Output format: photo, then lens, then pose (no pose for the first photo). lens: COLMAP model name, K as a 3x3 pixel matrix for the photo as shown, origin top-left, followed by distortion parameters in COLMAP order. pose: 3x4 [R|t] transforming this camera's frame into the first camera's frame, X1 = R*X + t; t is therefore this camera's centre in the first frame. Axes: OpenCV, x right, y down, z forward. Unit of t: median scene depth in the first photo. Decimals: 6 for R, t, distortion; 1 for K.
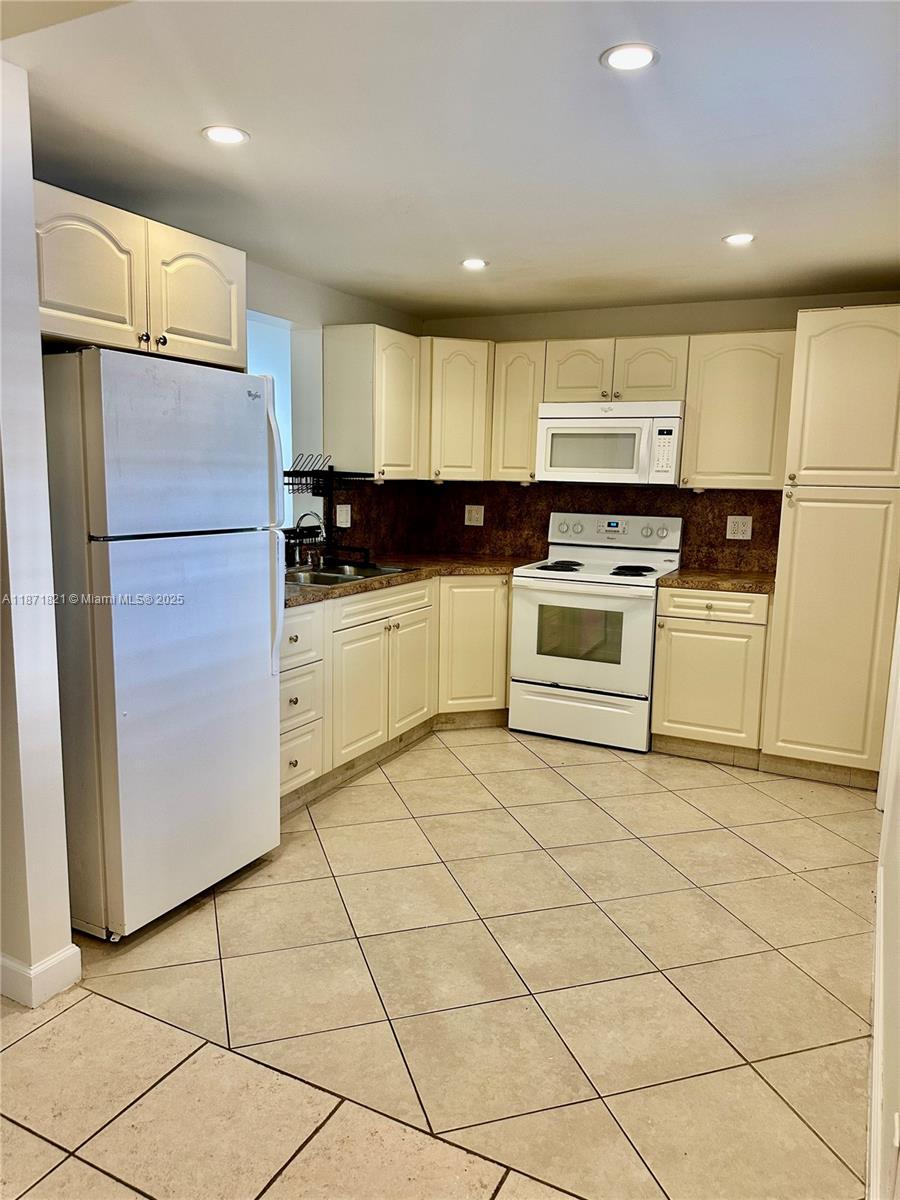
lens RADIAL K [[843.5, 0, 450.0], [0, 843.5, 600.0], [0, 0, 1]] dist [0.004130, -0.023907]
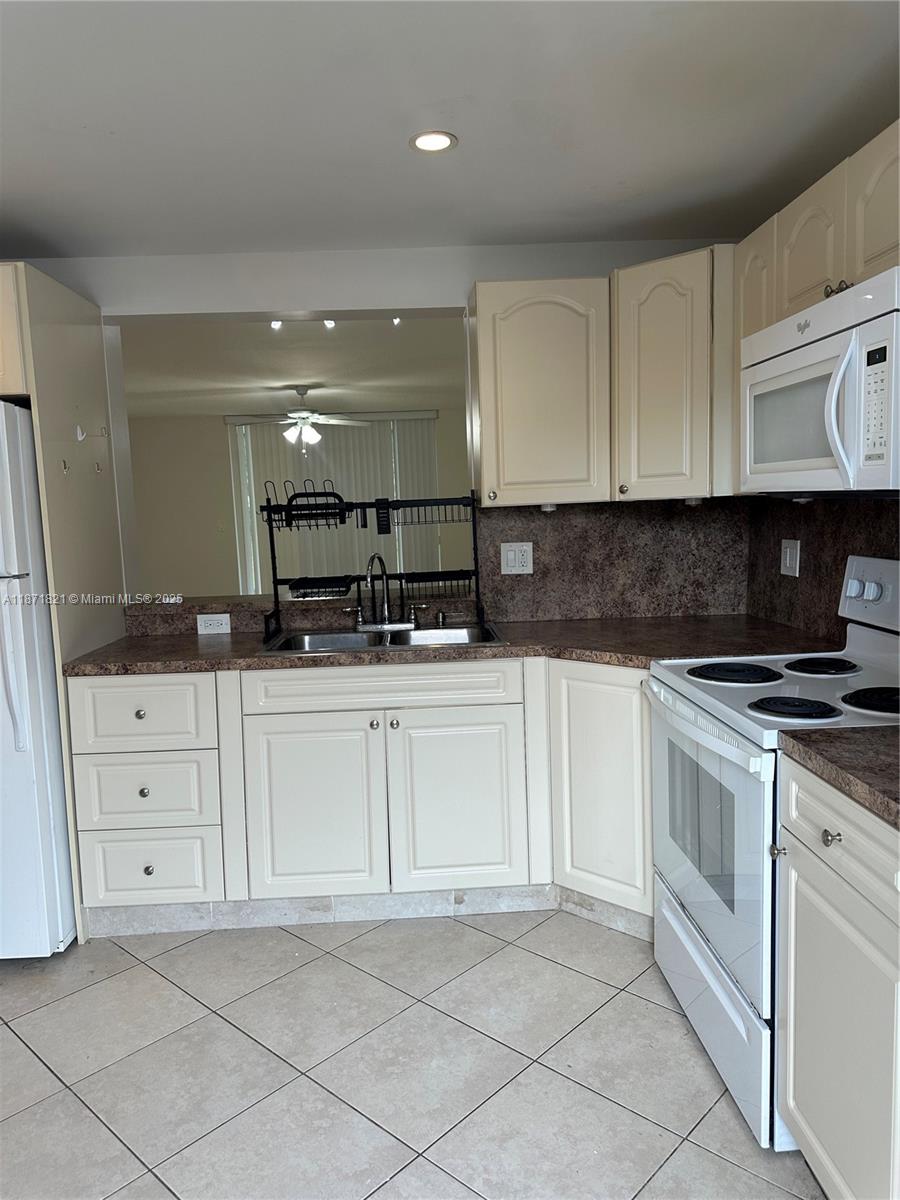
lens RADIAL K [[843.5, 0, 450.0], [0, 843.5, 600.0], [0, 0, 1]] dist [0.004130, -0.023907]
pose [[0.490477, 0.057714, -0.869541, 0.505181], [-0.087613, 0.996015, 0.016689, -0.078863], [0.867039, 0.067998, 0.493579, 0.667667]]
